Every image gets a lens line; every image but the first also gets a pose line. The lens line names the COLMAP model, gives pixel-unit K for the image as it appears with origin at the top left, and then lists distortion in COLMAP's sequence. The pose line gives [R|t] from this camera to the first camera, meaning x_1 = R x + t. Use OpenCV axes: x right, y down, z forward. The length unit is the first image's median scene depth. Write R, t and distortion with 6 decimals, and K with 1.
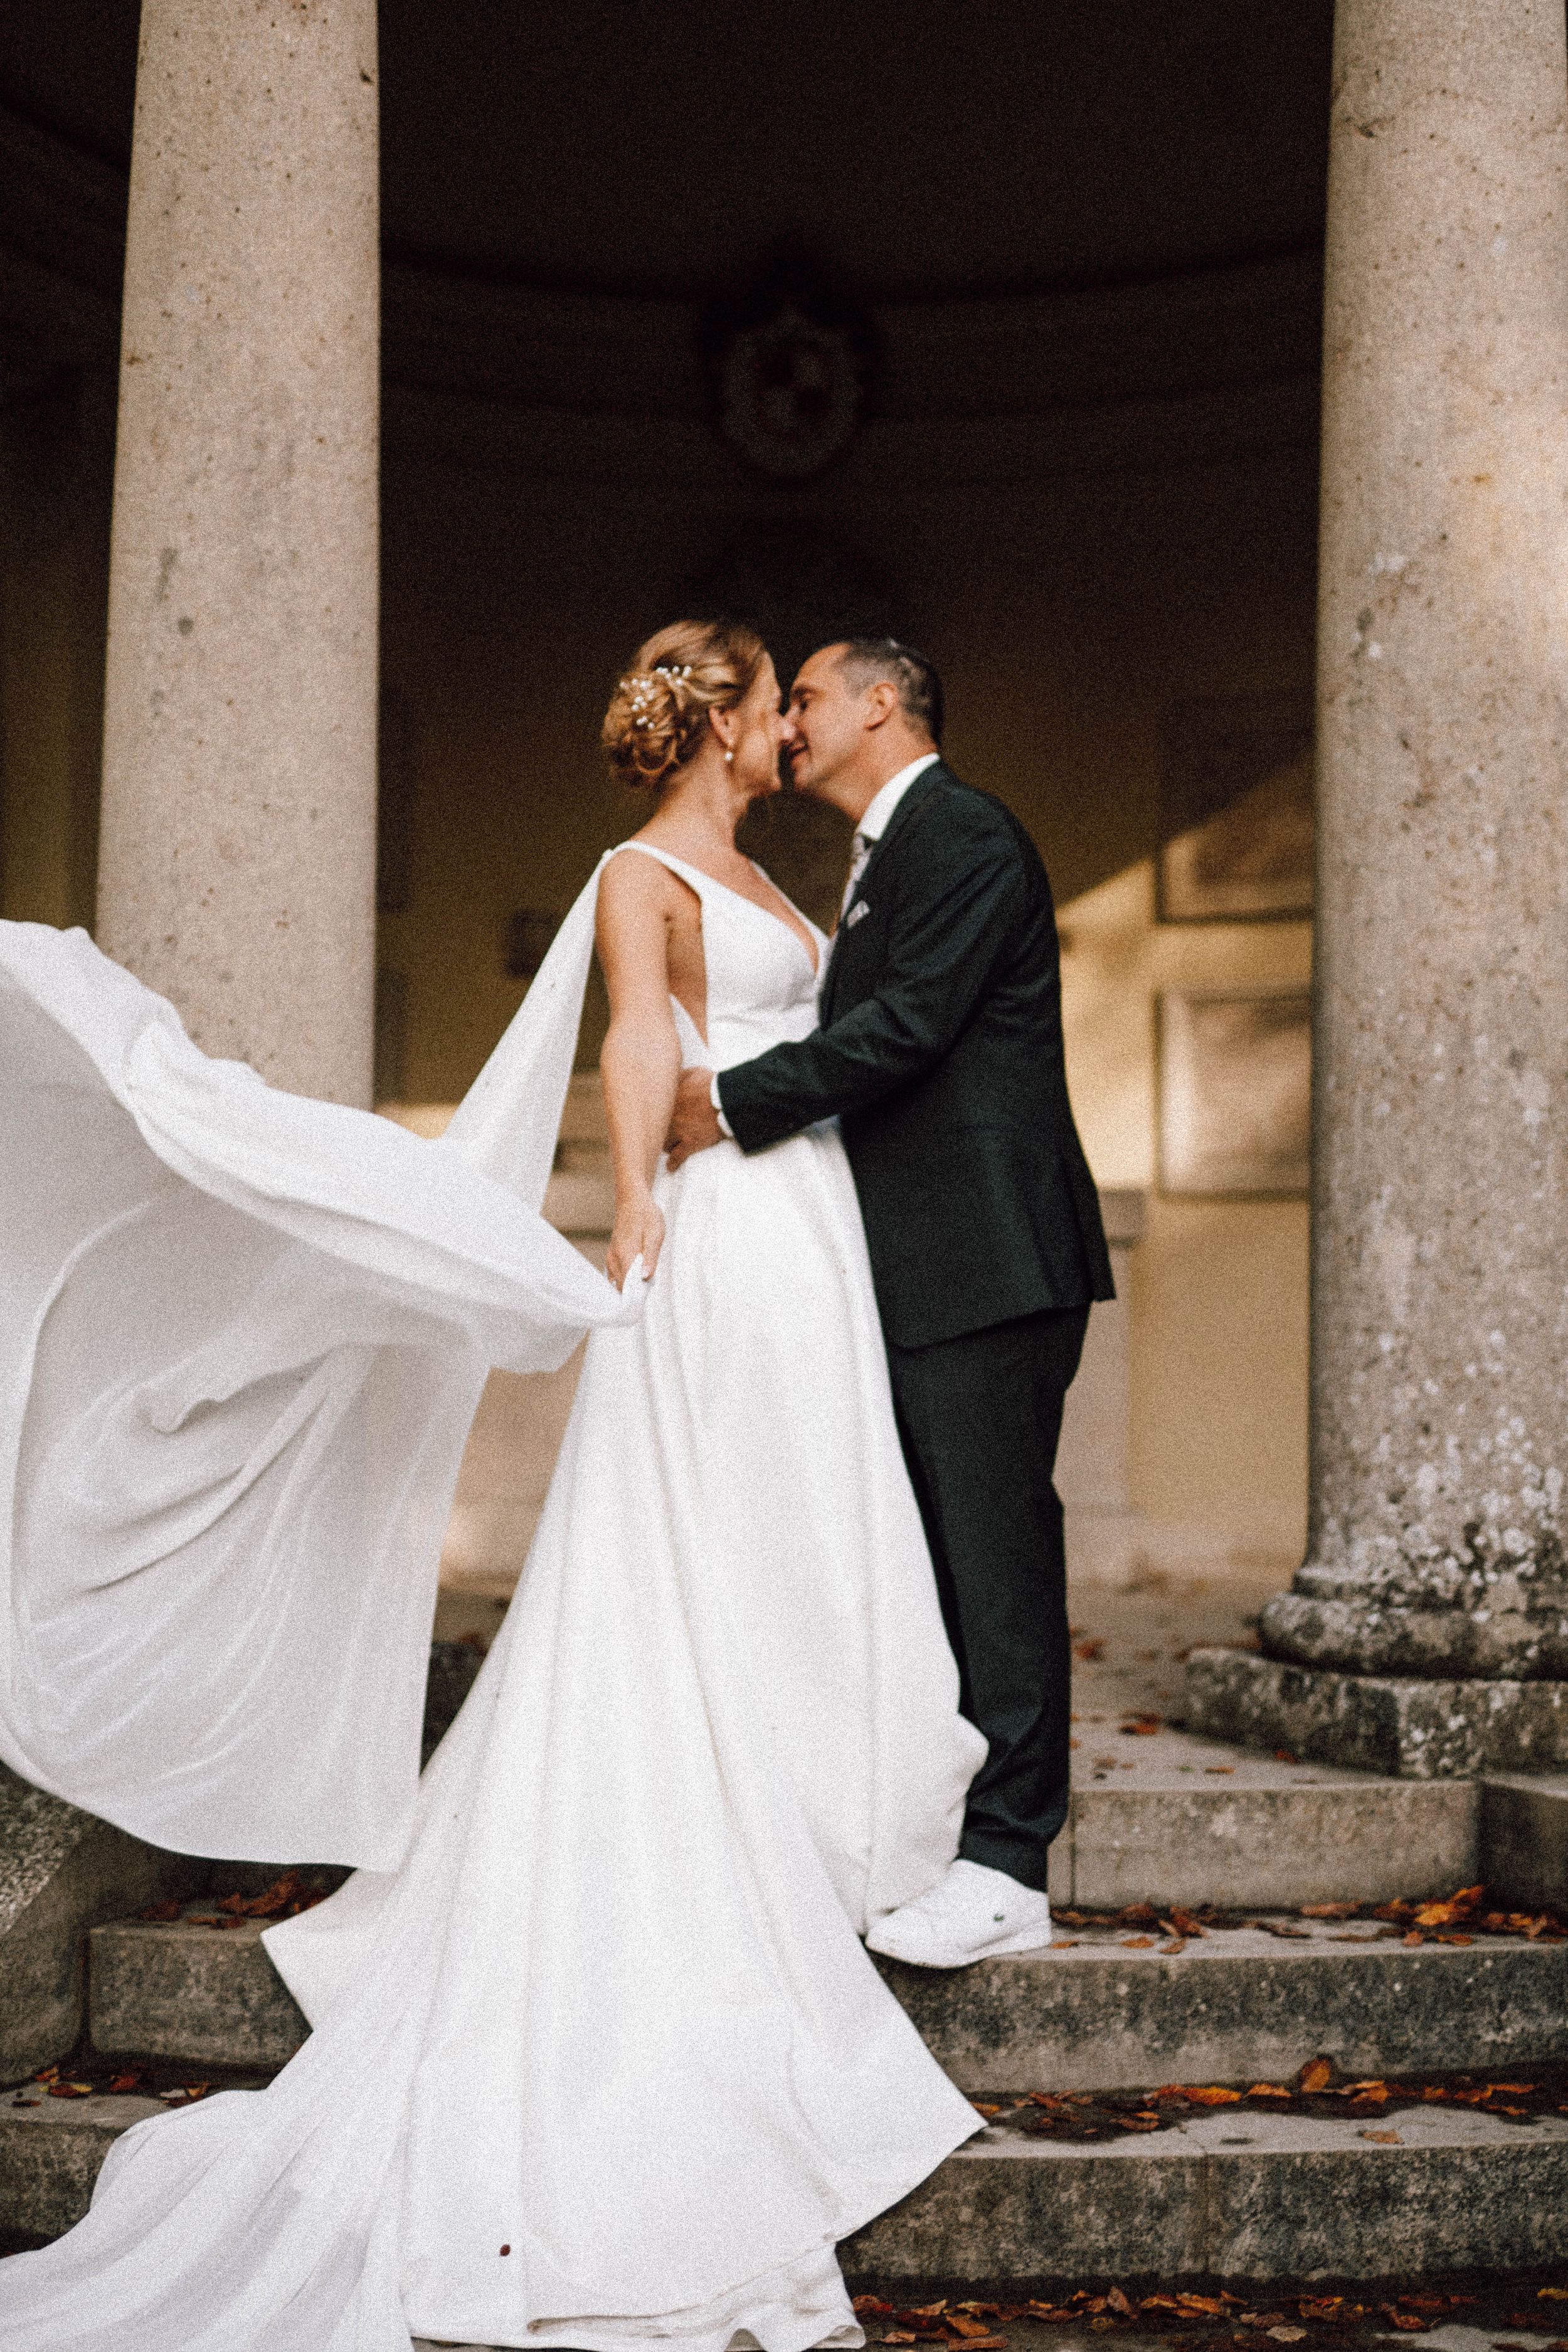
lens RADIAL K [[3456.7, 0, 789.6], [0, 3456.7, 1146.5], [0, 0, 1]] dist [0.008939, 0.018874]
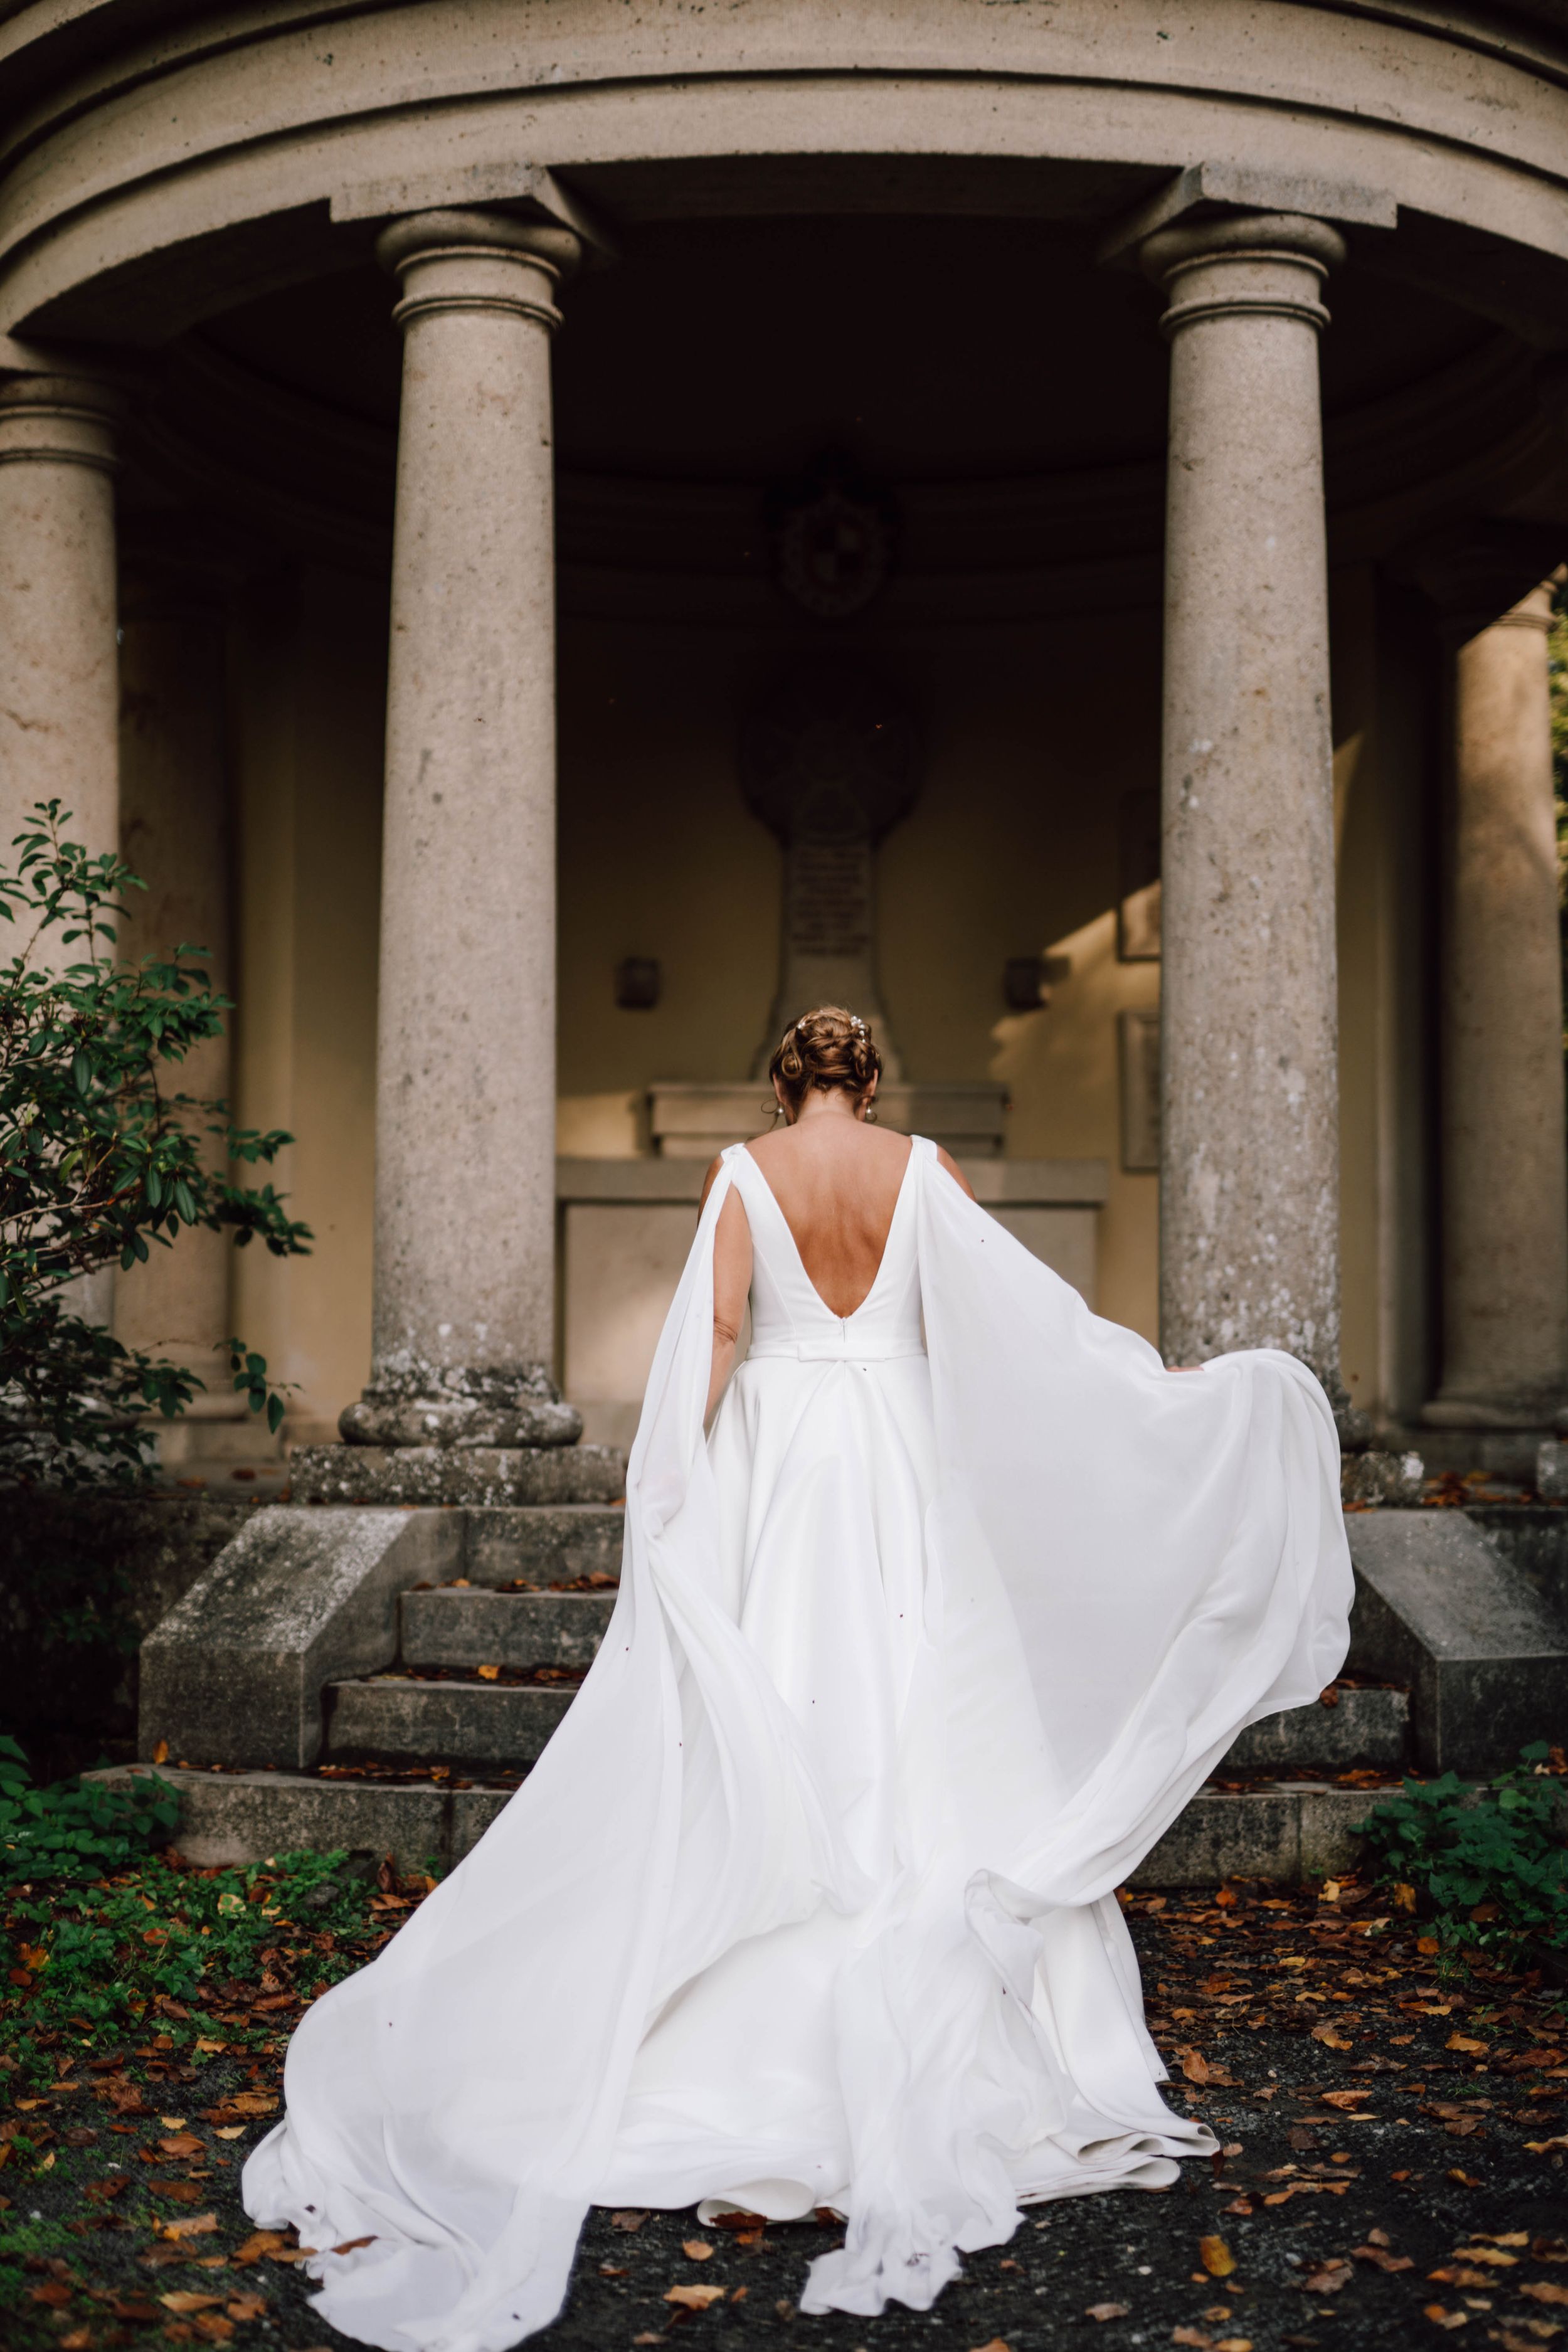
lens RADIAL K [[3524.1, 0, 711.5], [0, 3524.1, 1065.4], [0, 0, 1]] dist [0.012950, 0.021045]
pose [[0.998967, -0.010218, -0.044276, 0.021459], [0.009026, 0.999593, -0.027054, 0.017351], [0.044535, 0.026627, 0.998653, -0.617639]]
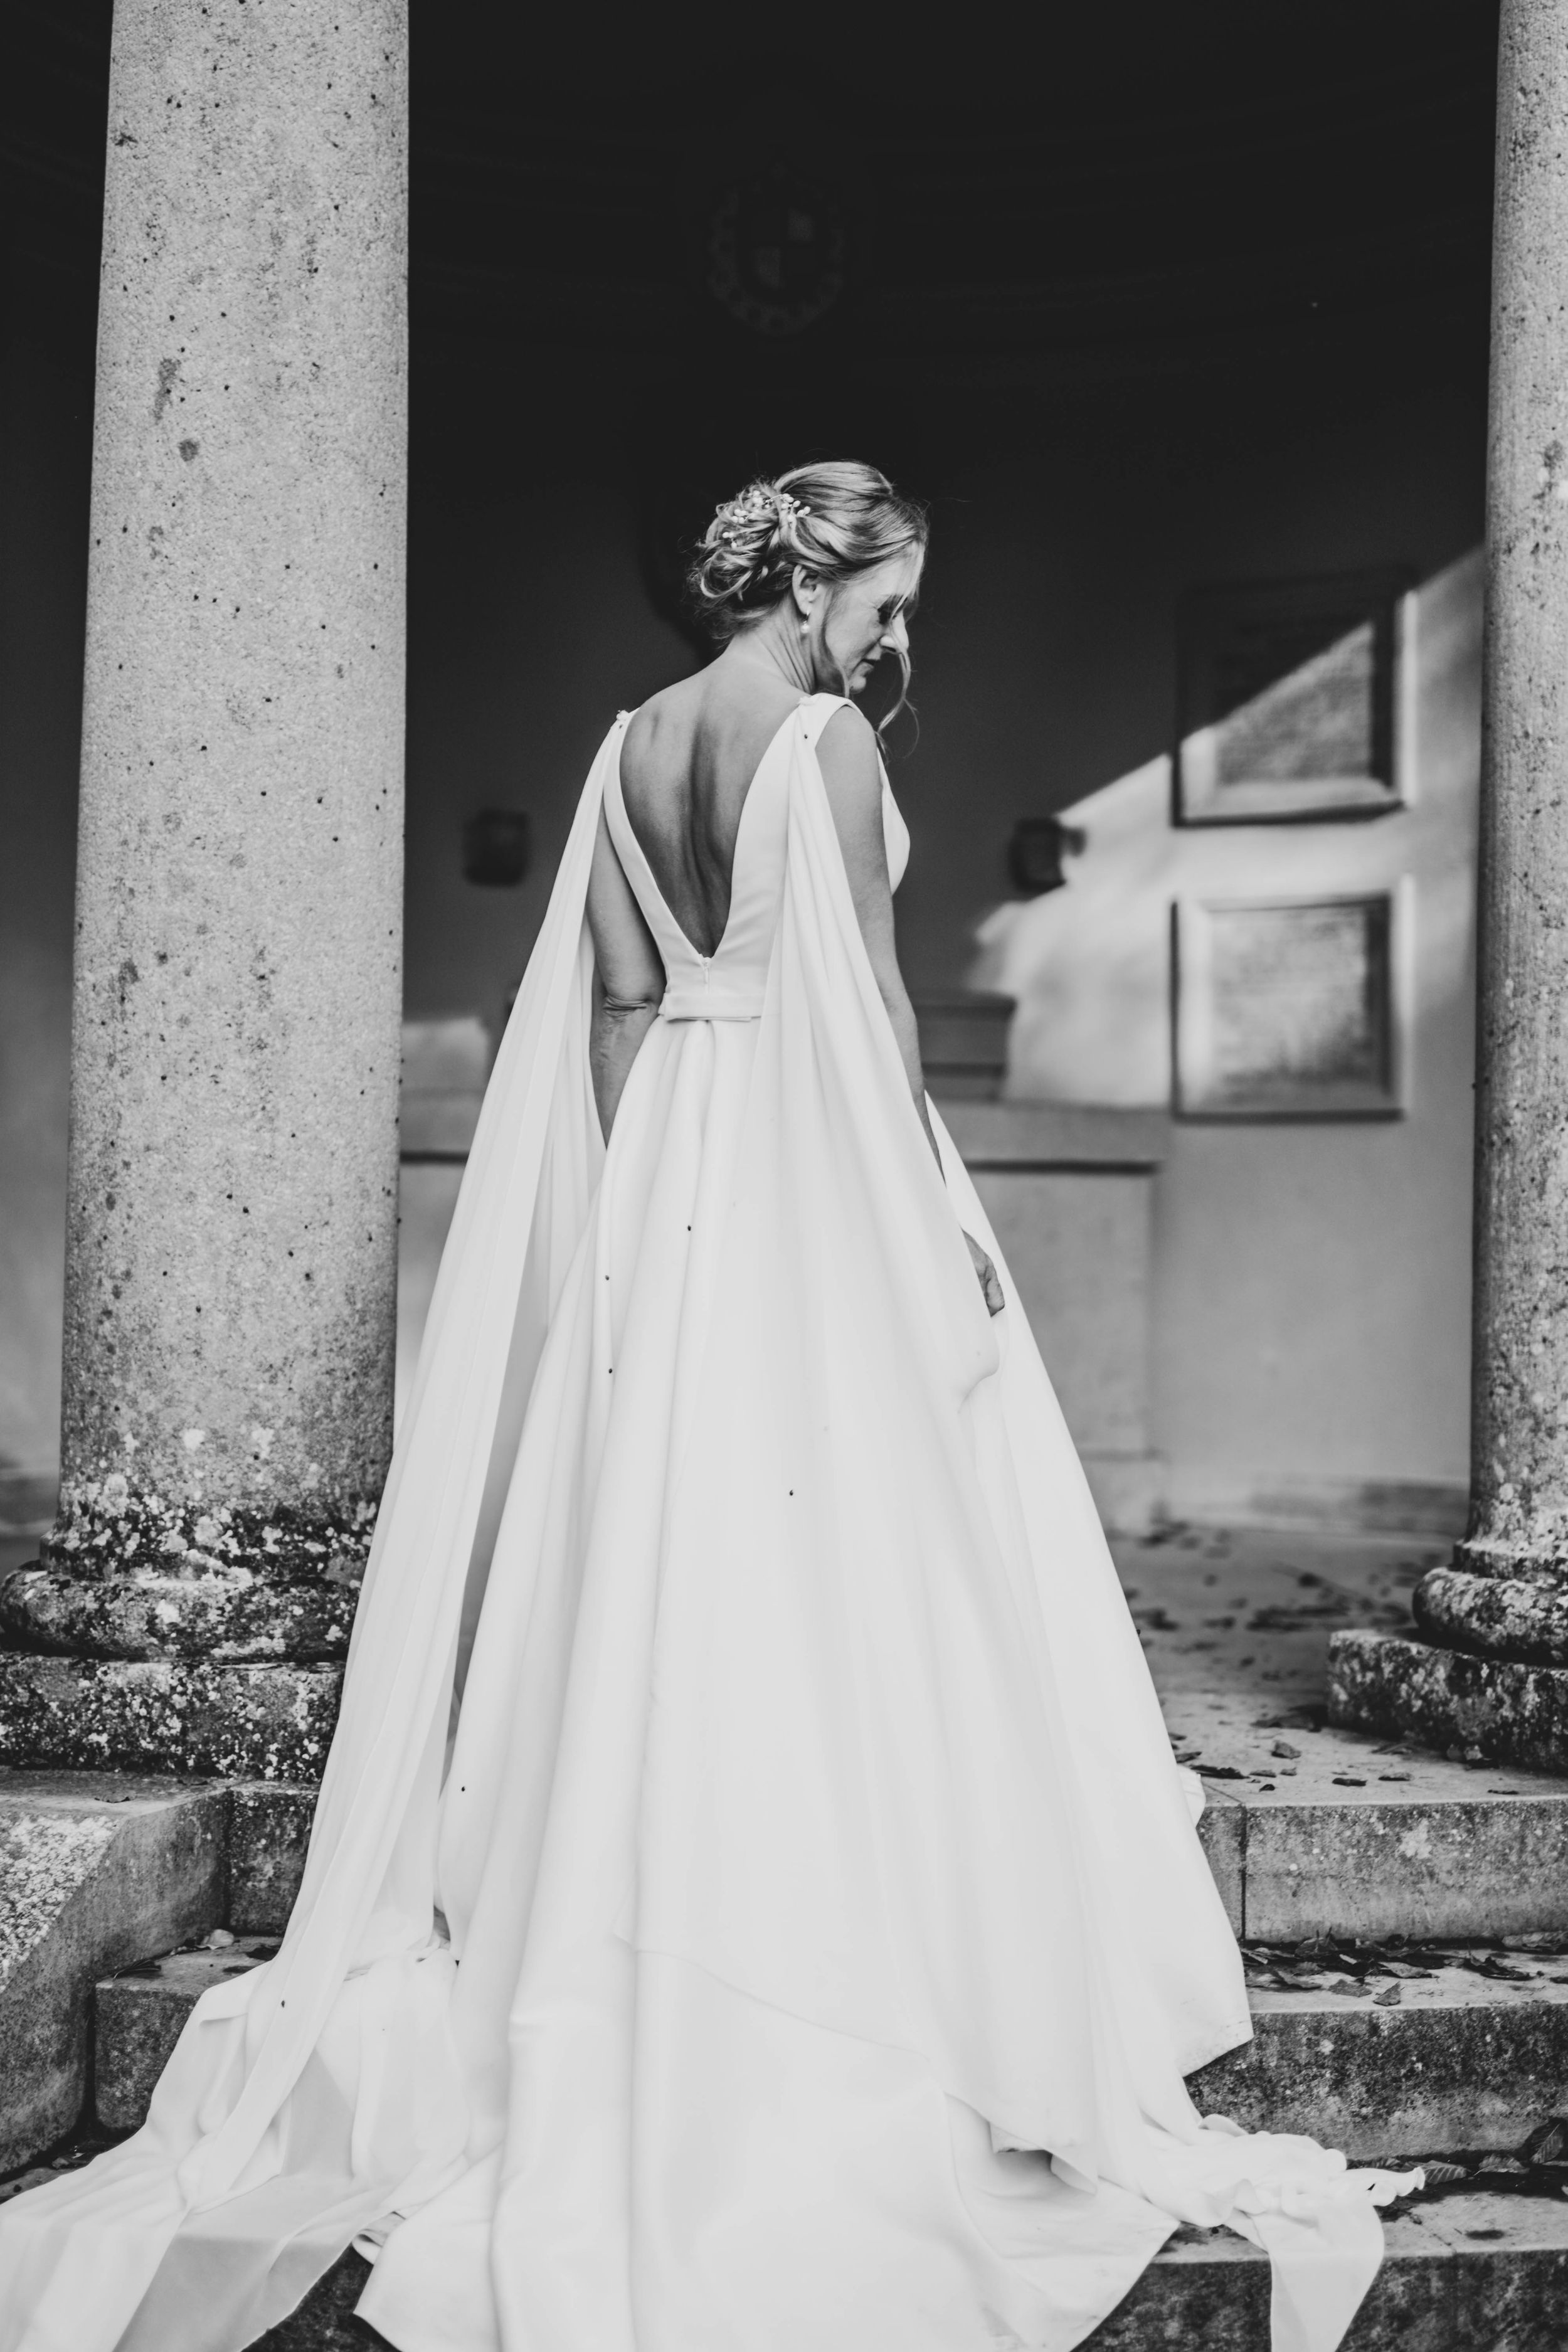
lens RADIAL K [[3456.7, 0, 789.6], [0, 3456.7, 1146.5], [0, 0, 1]] dist [0.008939, 0.018874]
pose [[0.999424, -0.000244, 0.033926, -0.055135], [-0.000476, 0.999775, 0.021207, 0.003710], [-0.033924, -0.021211, 0.999199, 0.135593]]
